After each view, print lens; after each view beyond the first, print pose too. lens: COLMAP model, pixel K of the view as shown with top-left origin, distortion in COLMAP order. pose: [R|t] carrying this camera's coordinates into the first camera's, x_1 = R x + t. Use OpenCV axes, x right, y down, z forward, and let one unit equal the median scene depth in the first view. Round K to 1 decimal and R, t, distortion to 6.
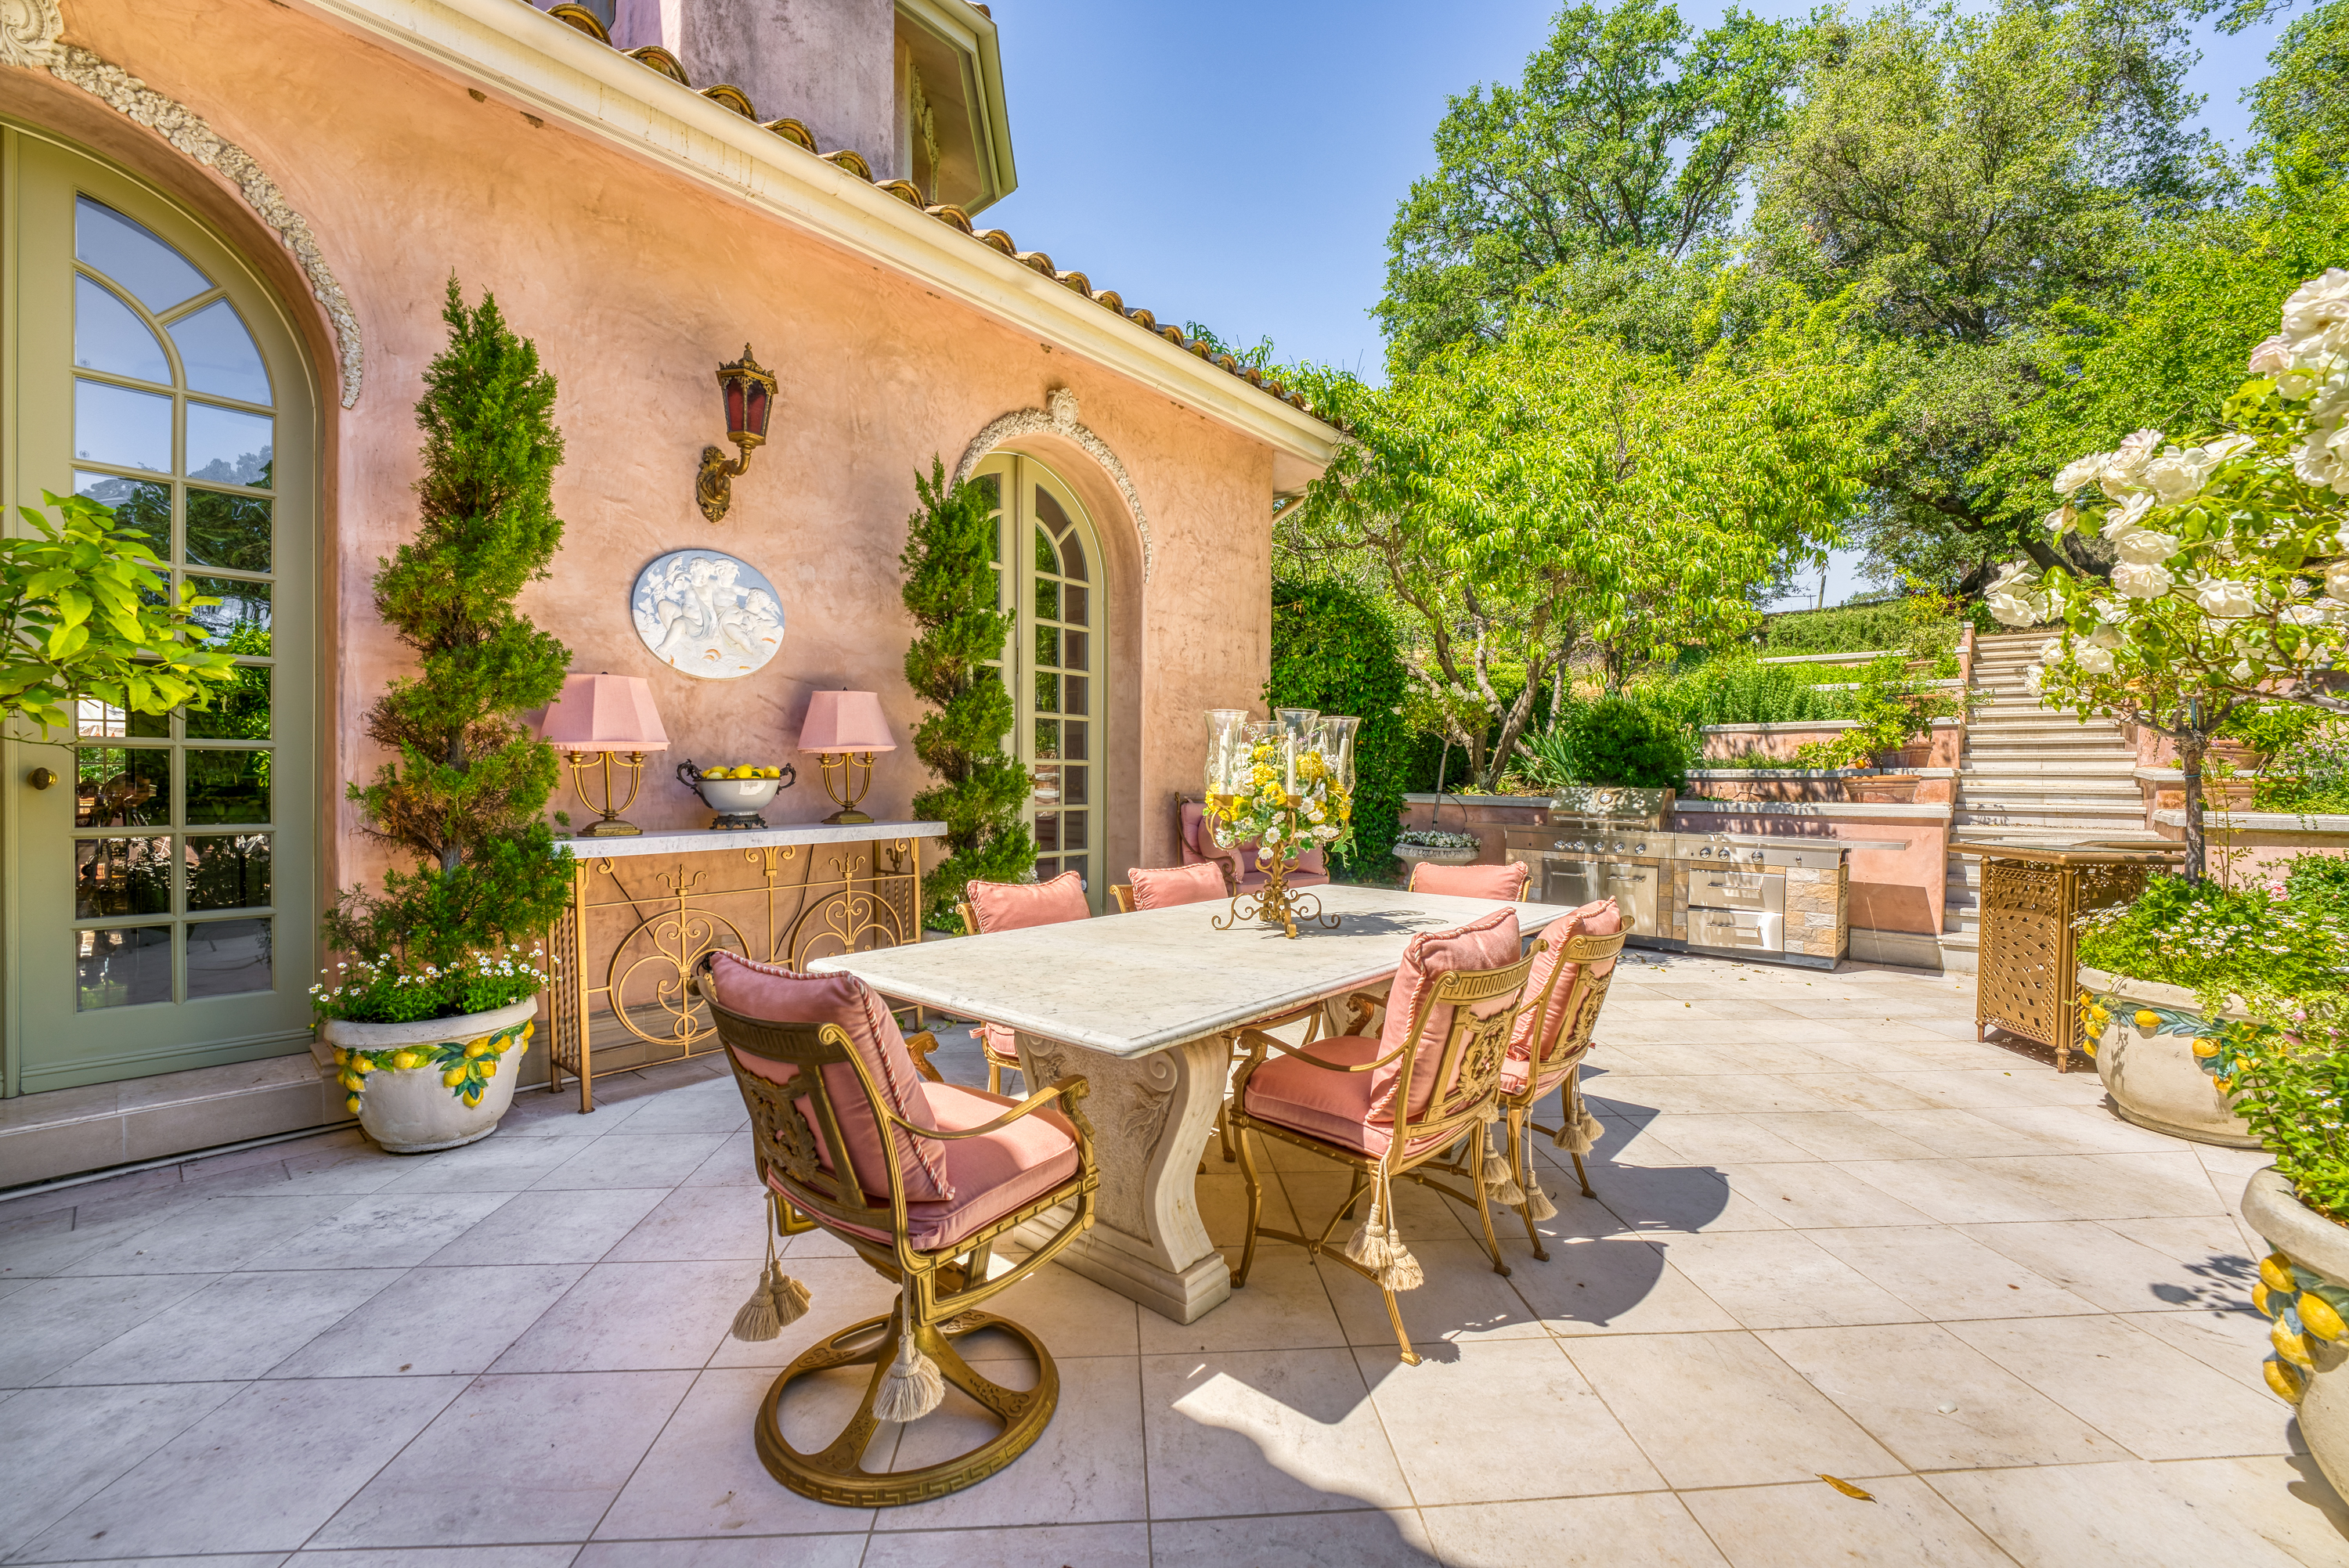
lens RADIAL K [[970.5, 0, 1168.1], [0, 970.5, 779.5], [0, 0, 1]] dist [-0.001283, 0.000640]
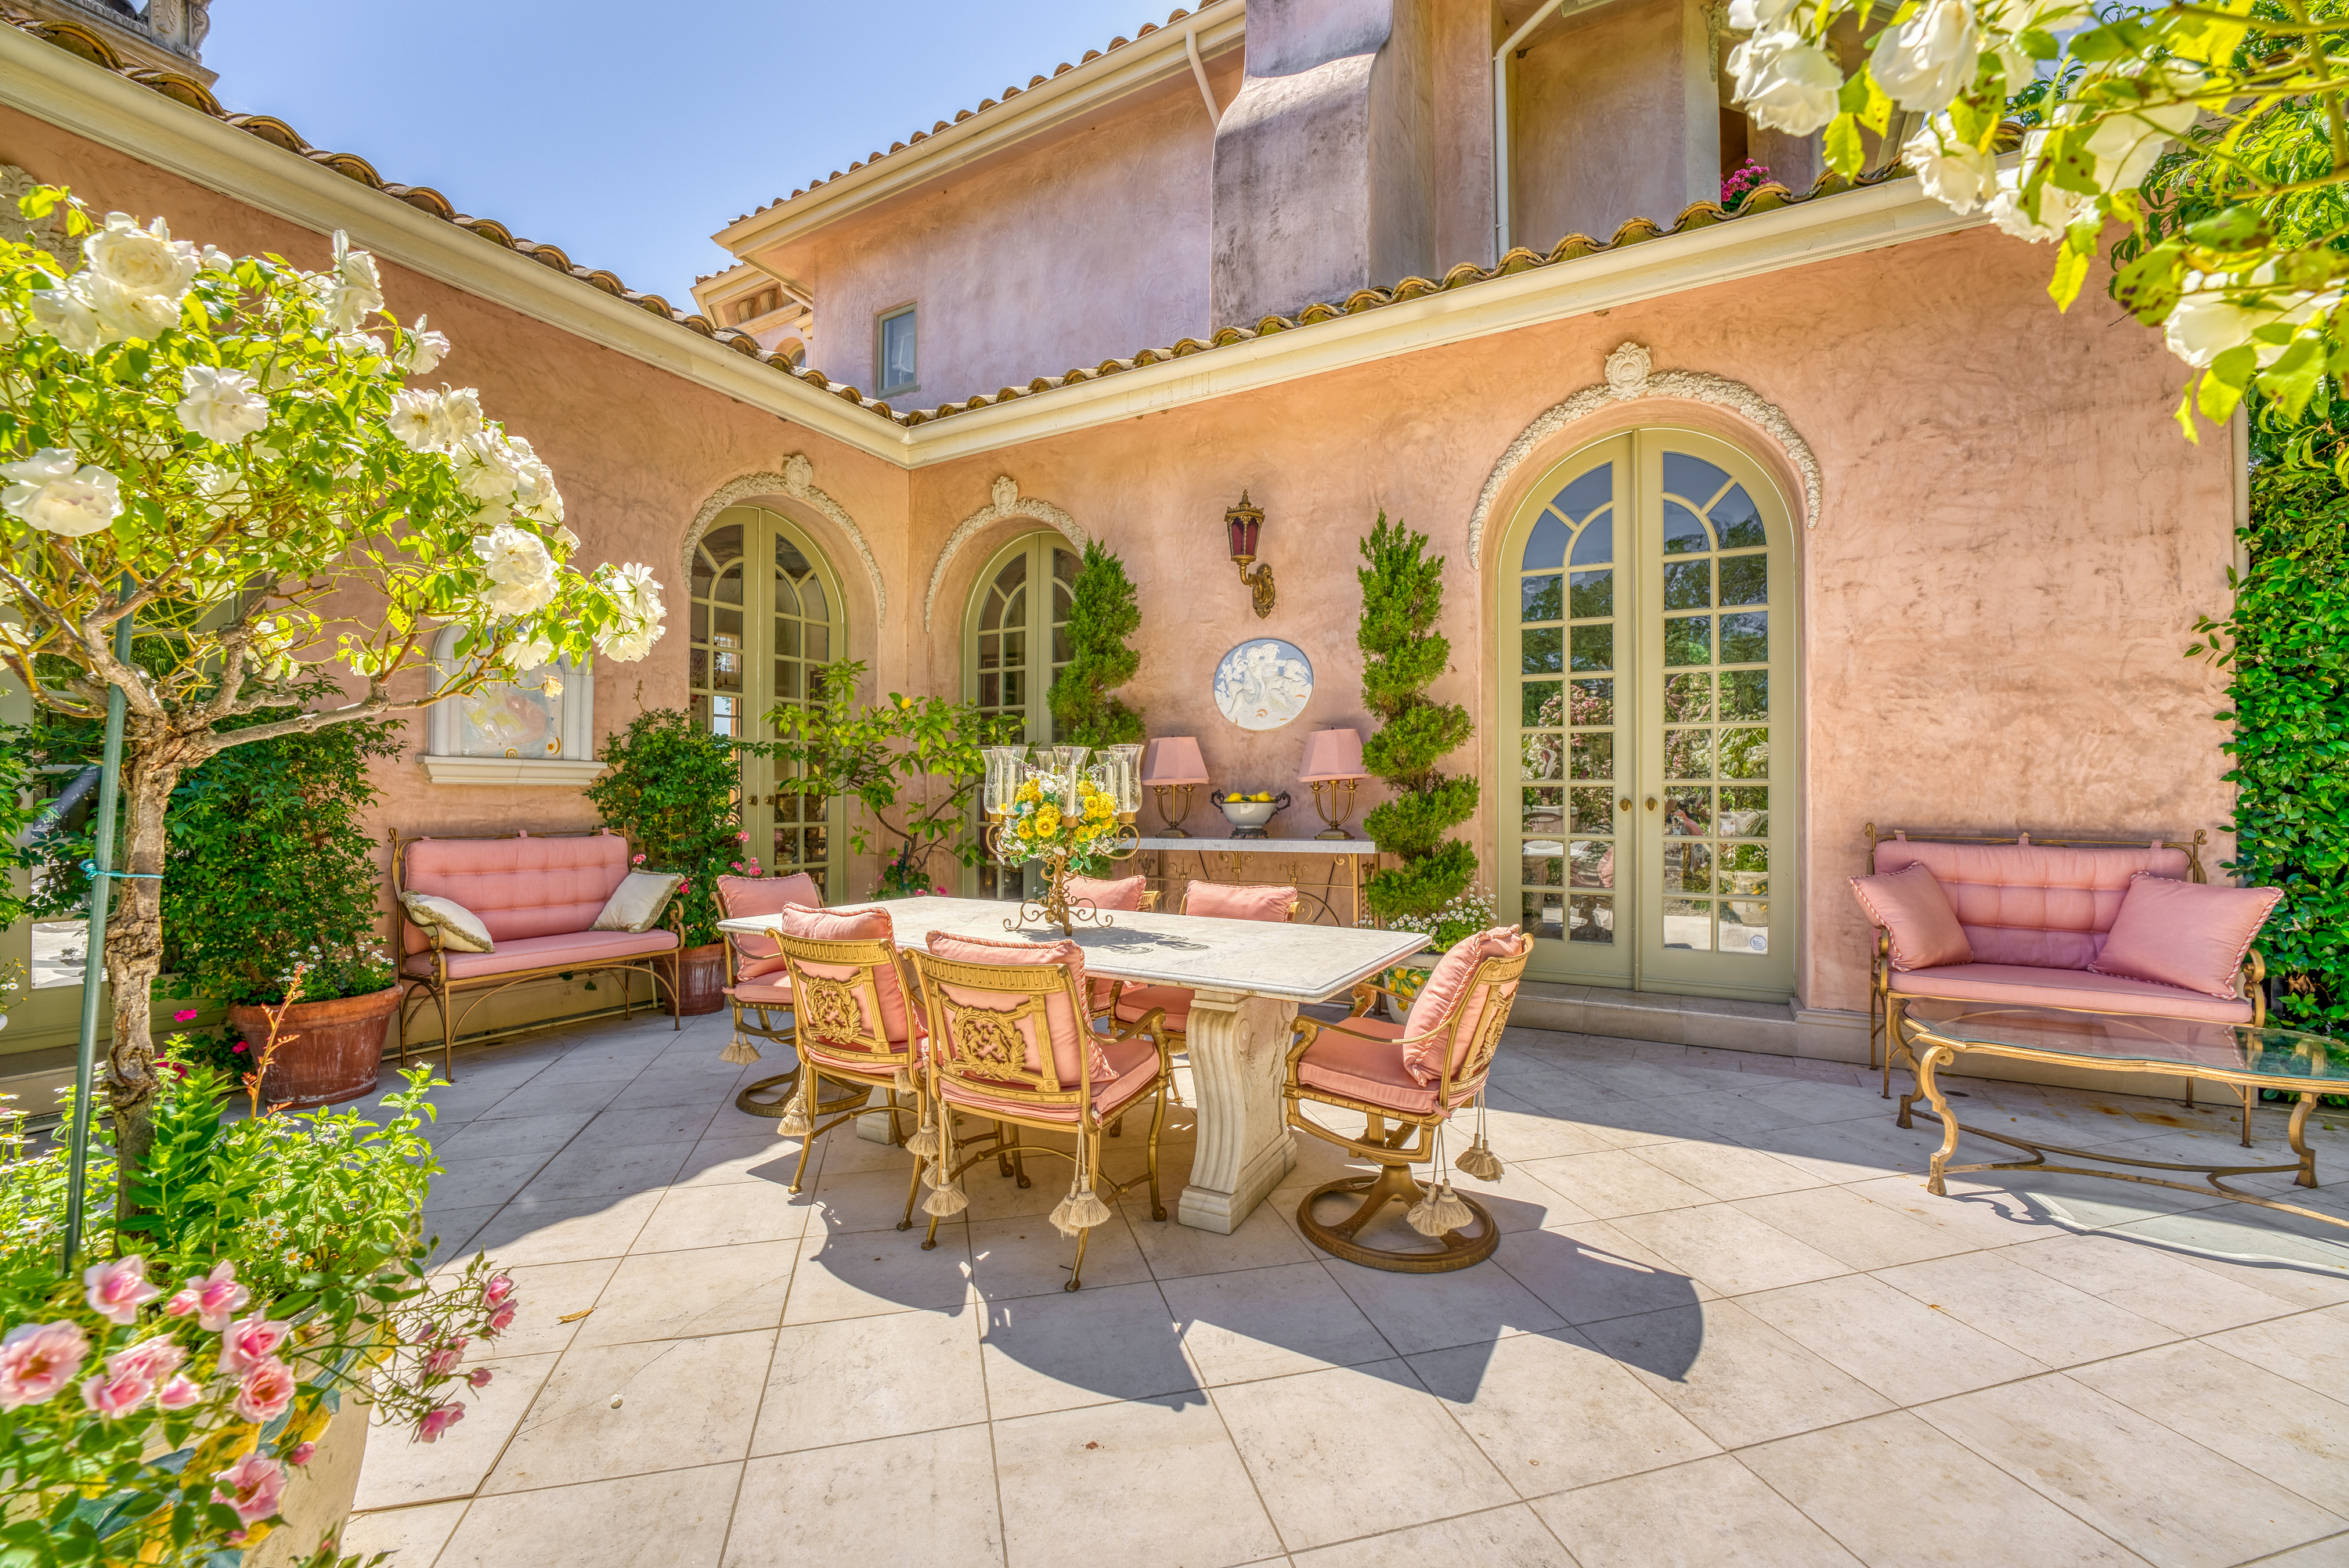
lens RADIAL K [[970.5, 0, 1168.1], [0, 970.5, 779.5], [0, 0, 1]] dist [-0.001283, 0.000640]
pose [[0.175101, -0.014109, -0.984449, 0.851051], [-0.003042, 0.999885, -0.014871, -0.010762], [0.984546, 0.005598, 0.175038, 0.599123]]
